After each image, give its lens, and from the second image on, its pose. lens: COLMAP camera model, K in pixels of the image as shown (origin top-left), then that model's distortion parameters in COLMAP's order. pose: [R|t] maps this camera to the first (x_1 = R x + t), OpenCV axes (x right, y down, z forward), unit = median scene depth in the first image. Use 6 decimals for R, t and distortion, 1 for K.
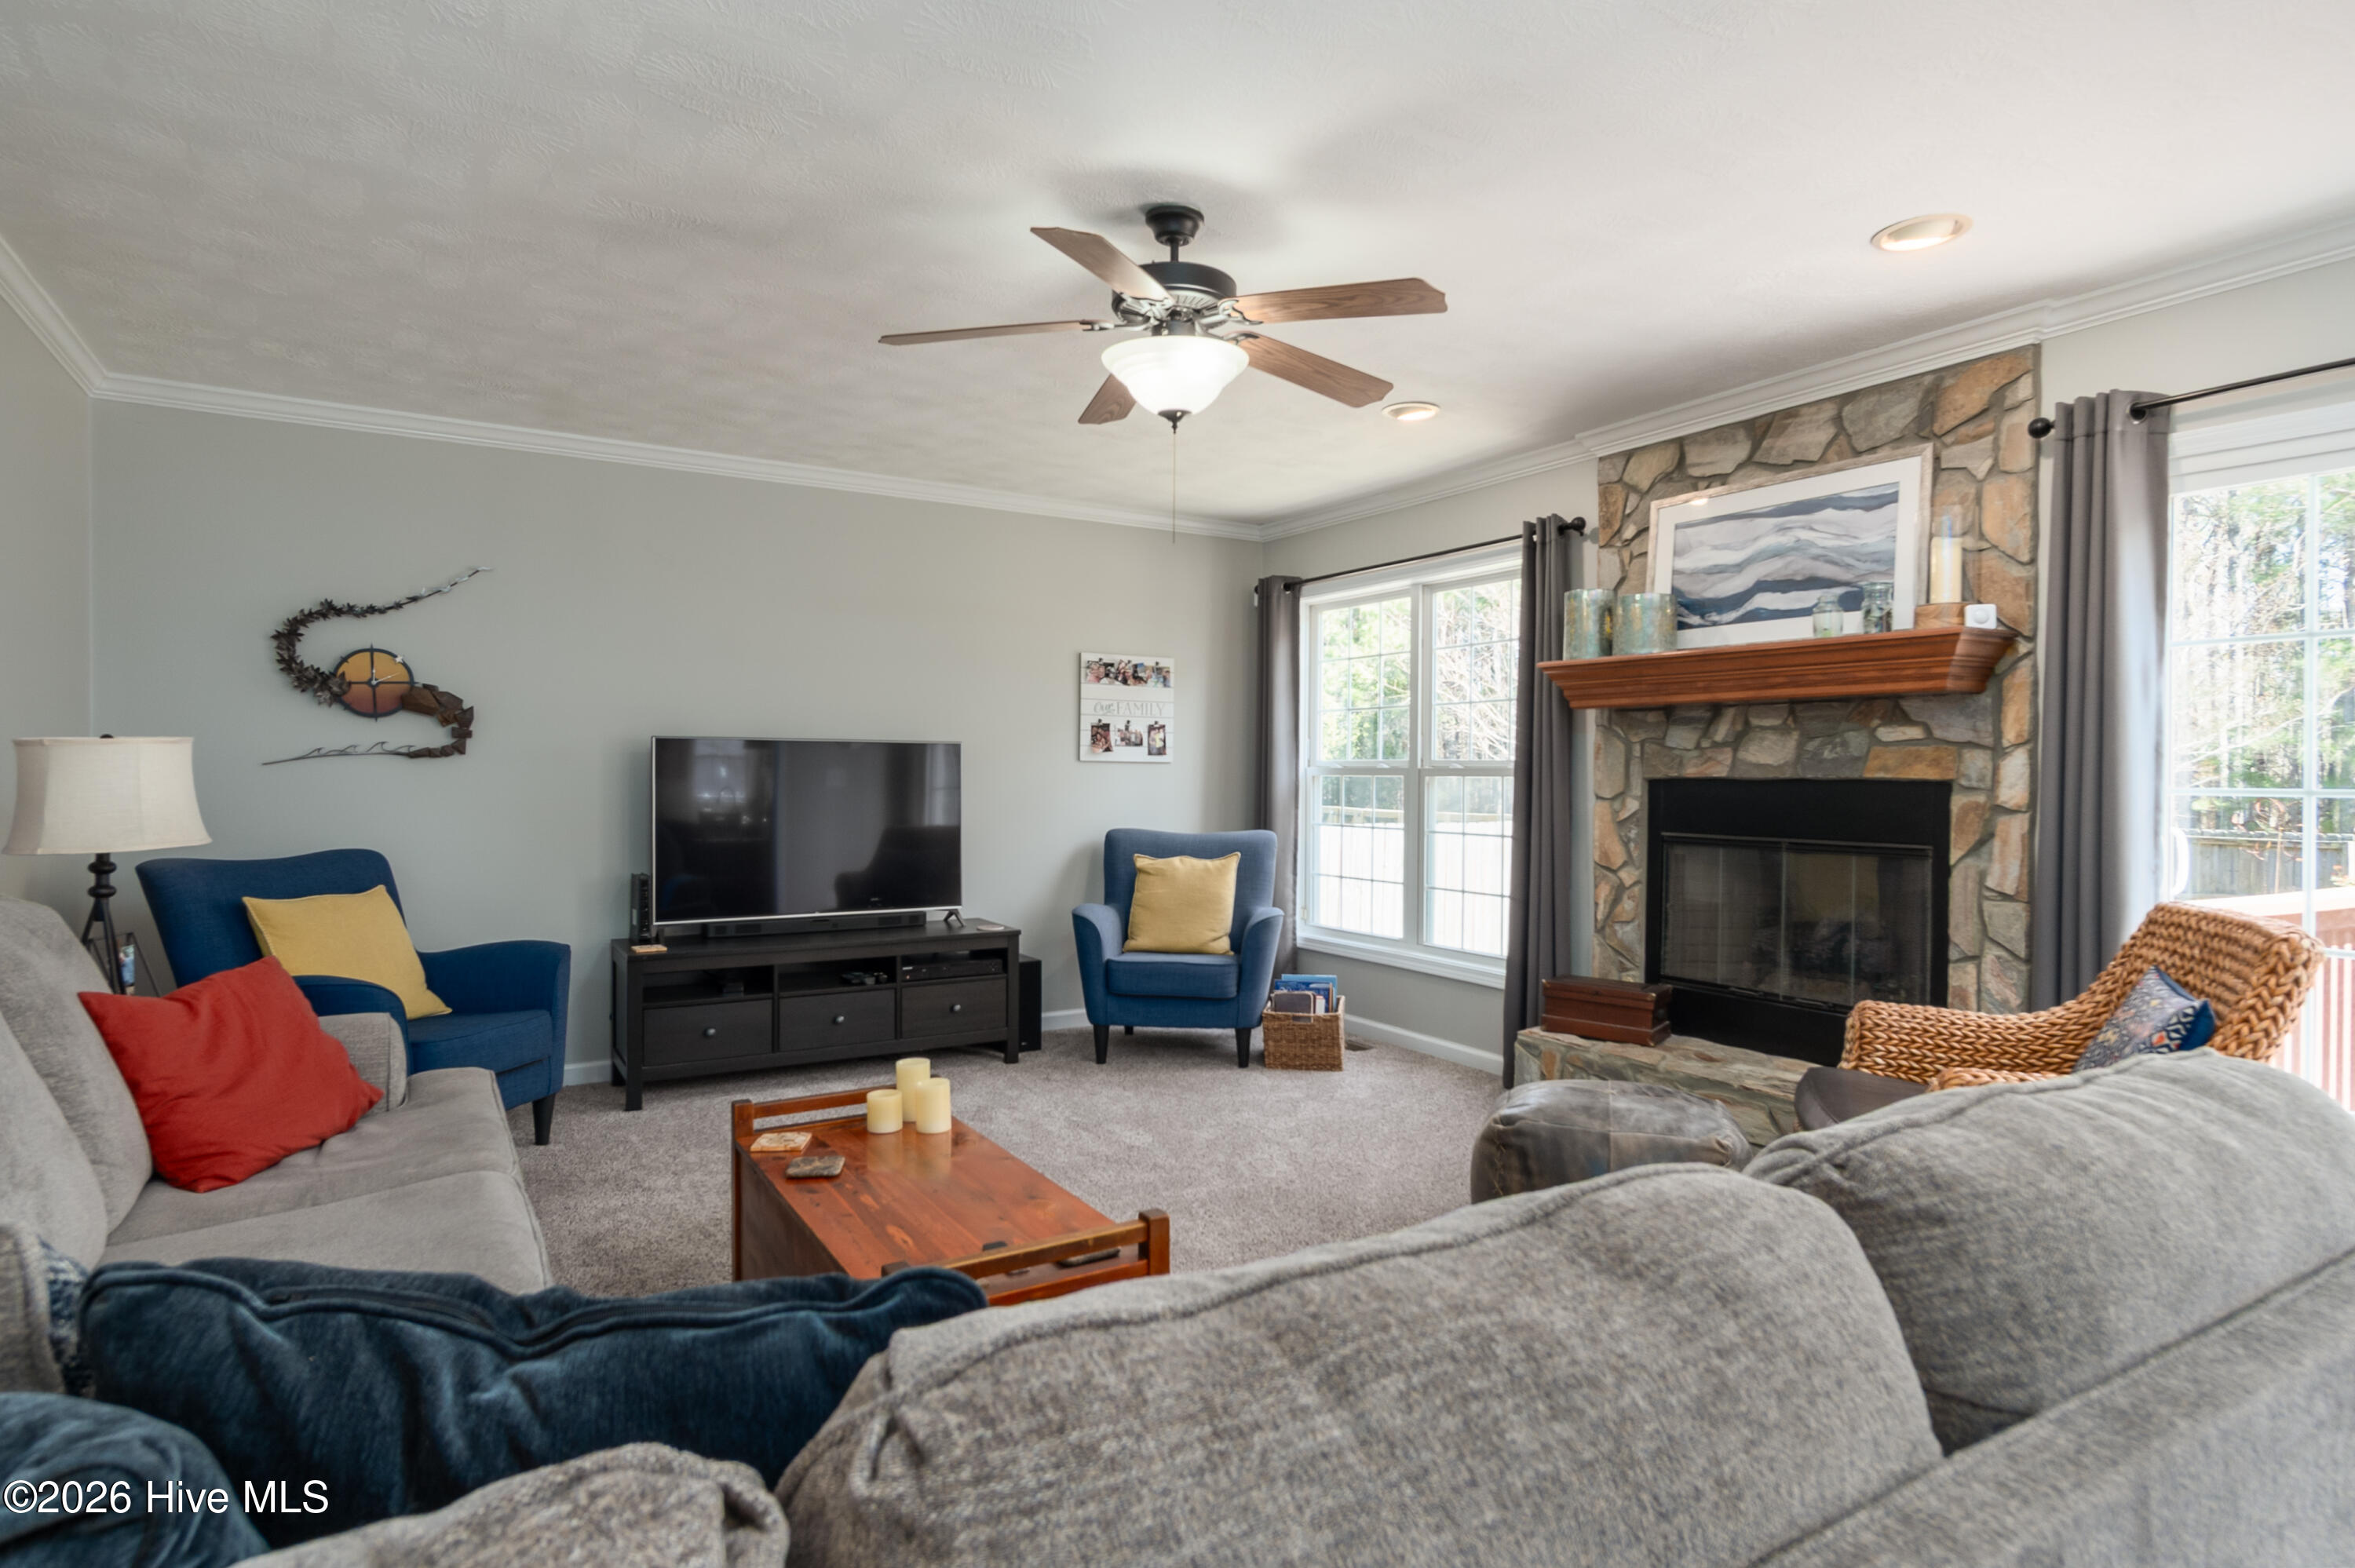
lens RADIAL K [[1251.7, 0, 1195.2], [0, 1251.7, 791.2], [0, 0, 1]] dist [0.004134, 0.003444]
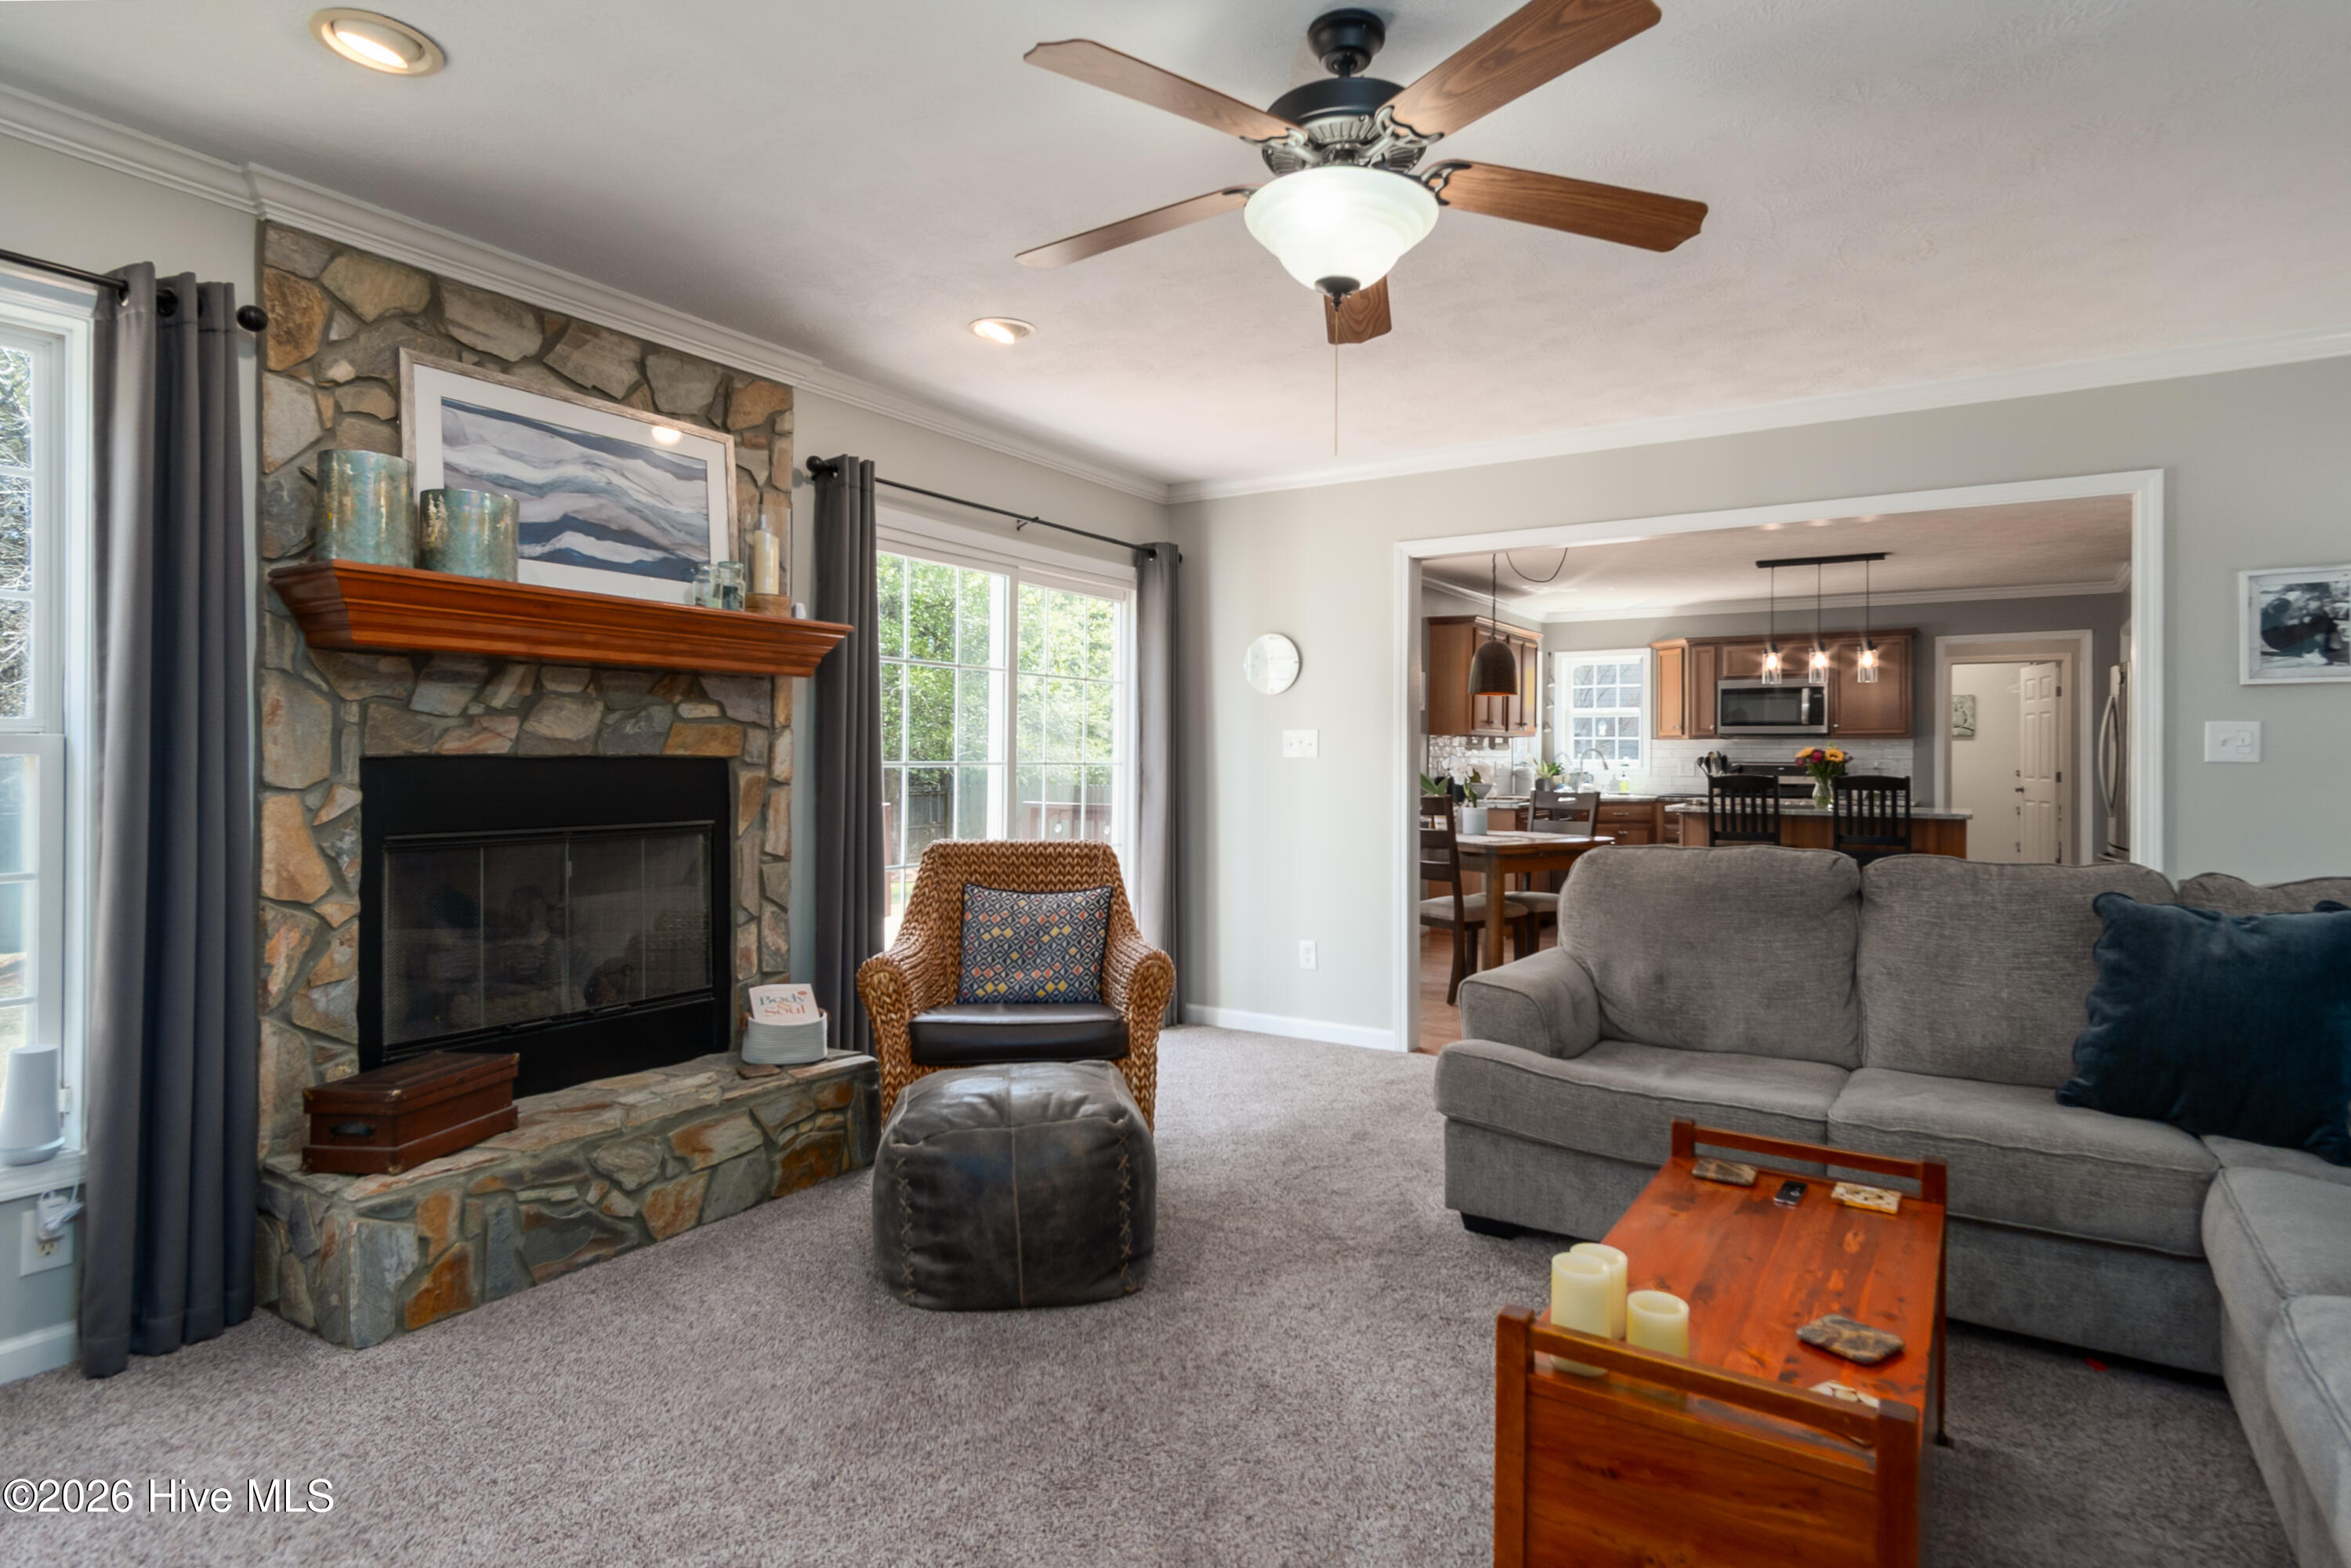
lens RADIAL K [[1249.7, 0, 1179.9], [0, 1249.7, 760.9], [0, 0, 1]] dist [0.004134, 0.003444]
pose [[-0.429442, -0.010133, 0.903038, -0.427444], [0.005437, 0.999890, 0.013806, -0.014907], [-0.903078, 0.010838, -0.429340, 0.910812]]
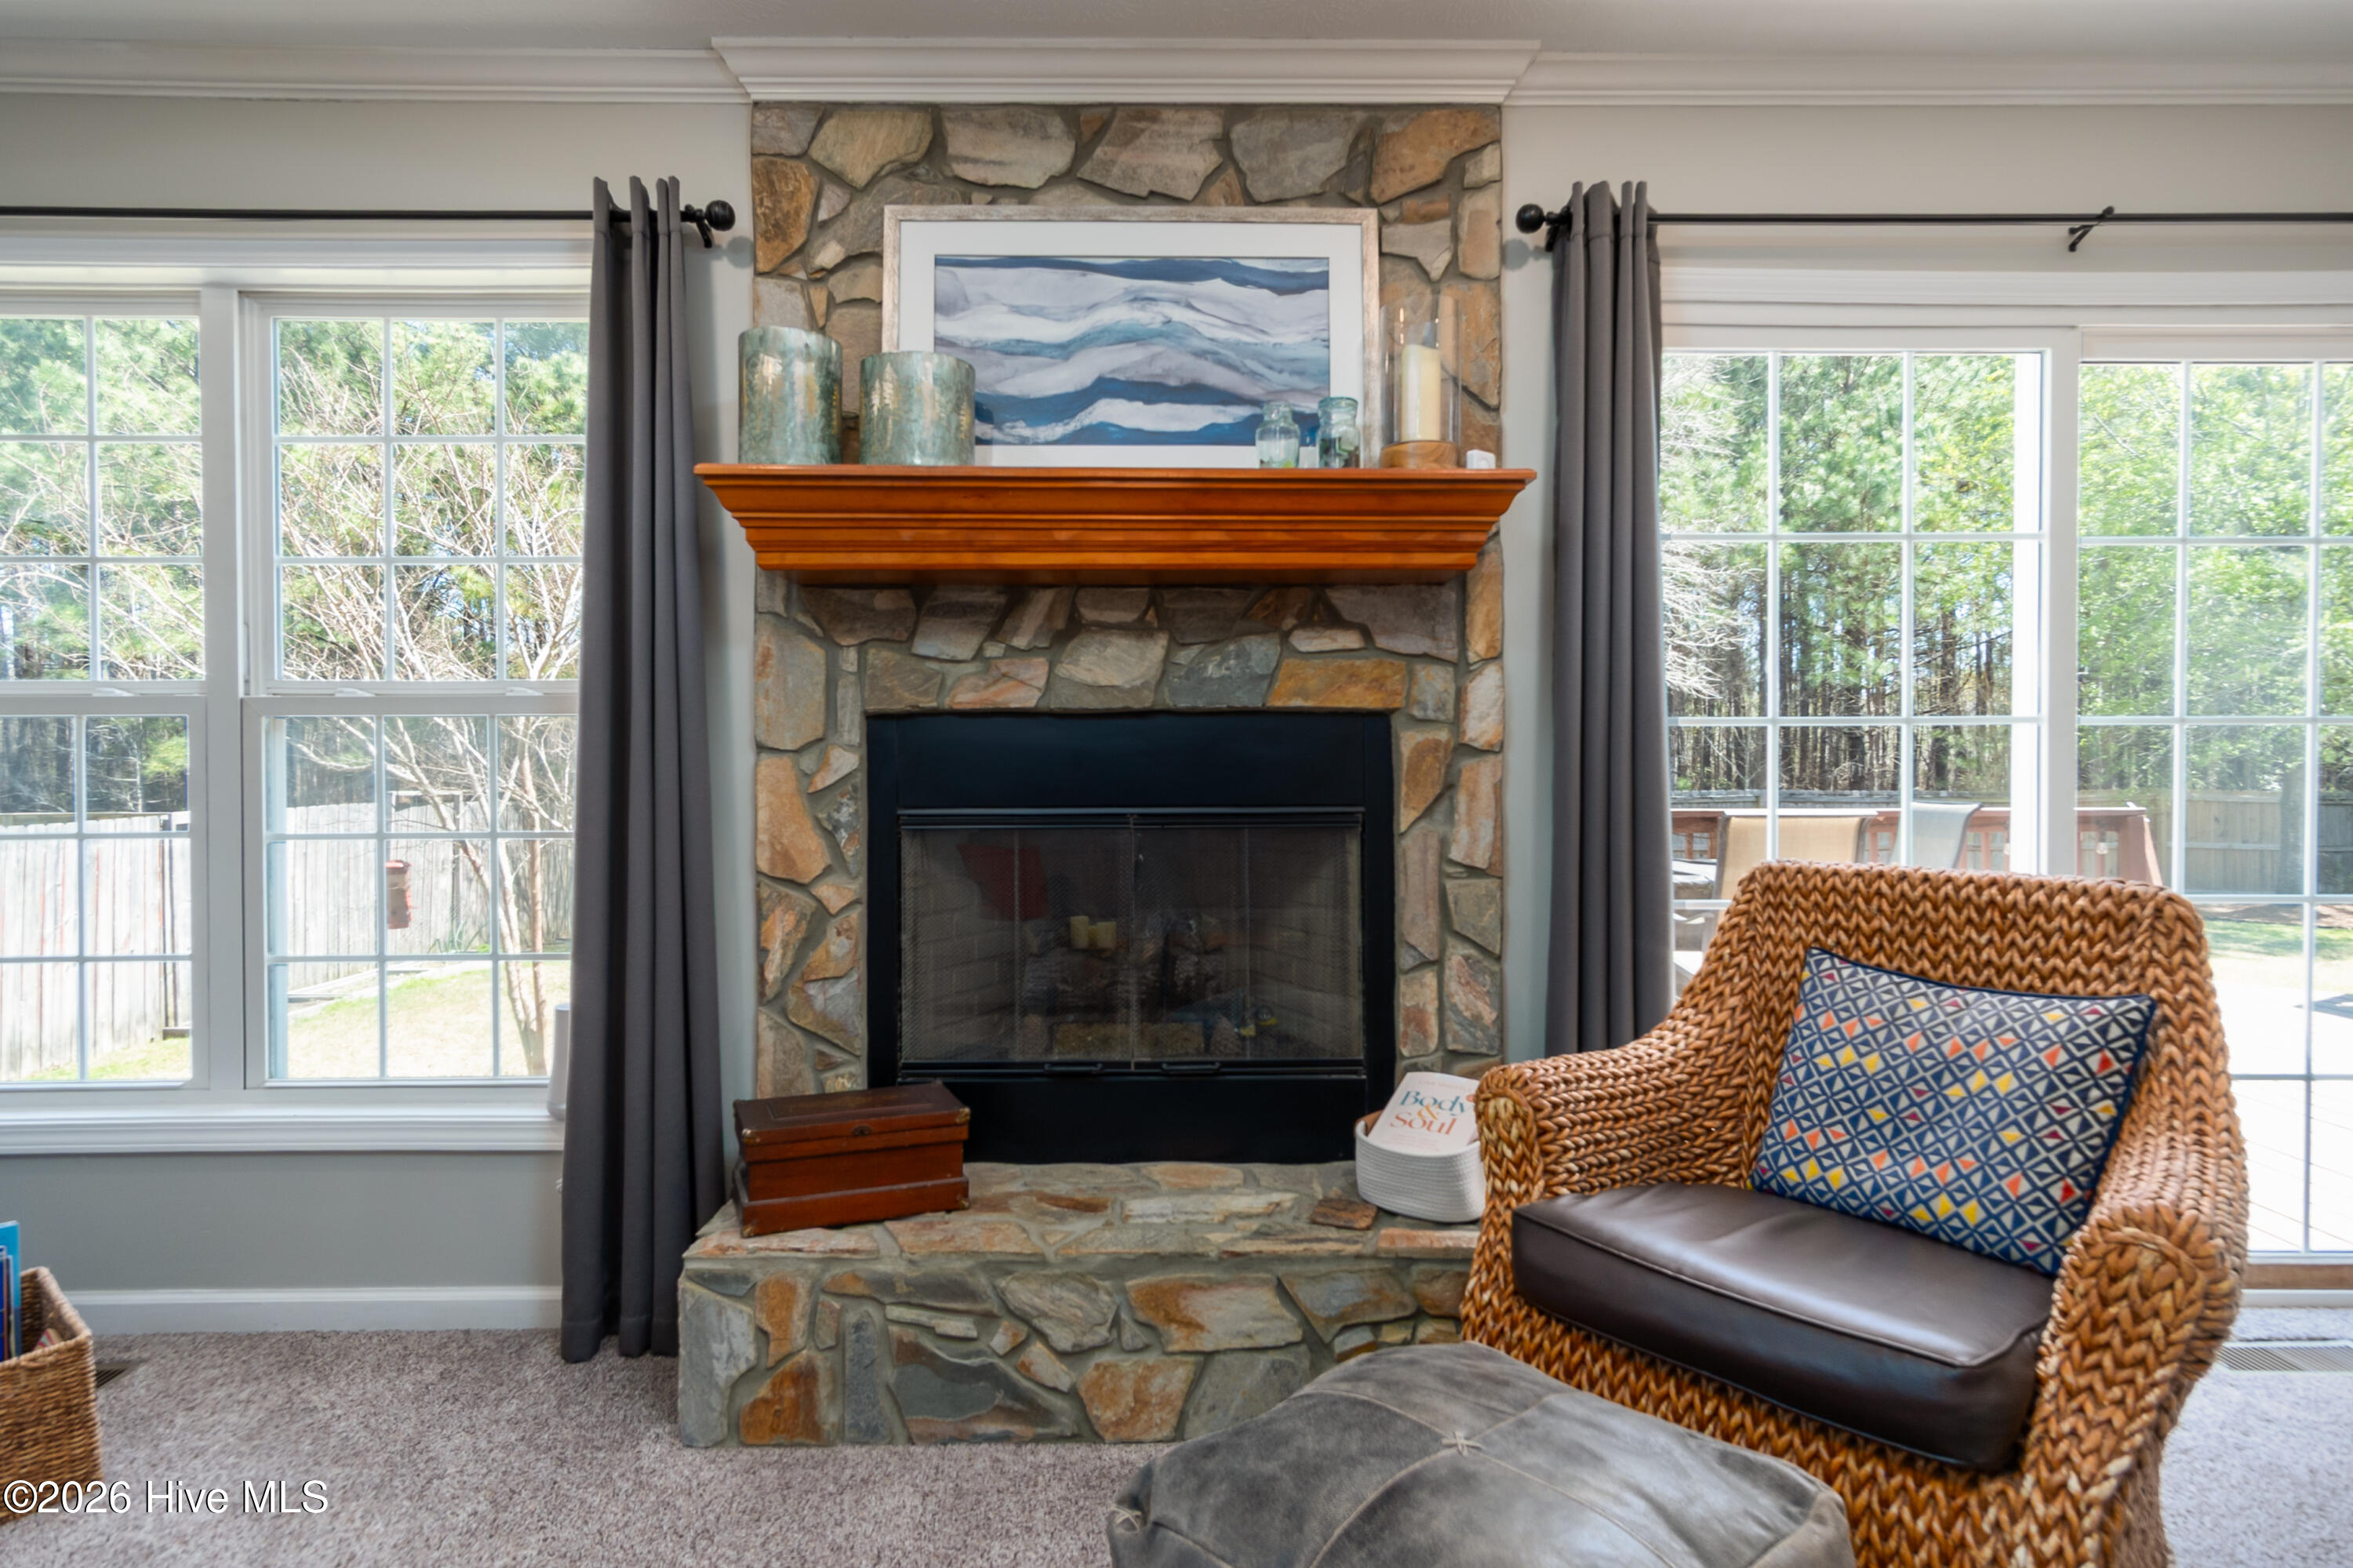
lens RADIAL K [[1250.9, 0, 1180.9], [0, 1250.9, 766.2], [0, 0, 1]] dist [0.004134, 0.003444]
pose [[0.520645, -0.015213, 0.853638, -0.039064], [0.019051, 0.999799, 0.006198, 0.012957], [-0.853561, 0.013036, 0.520831, 0.606406]]
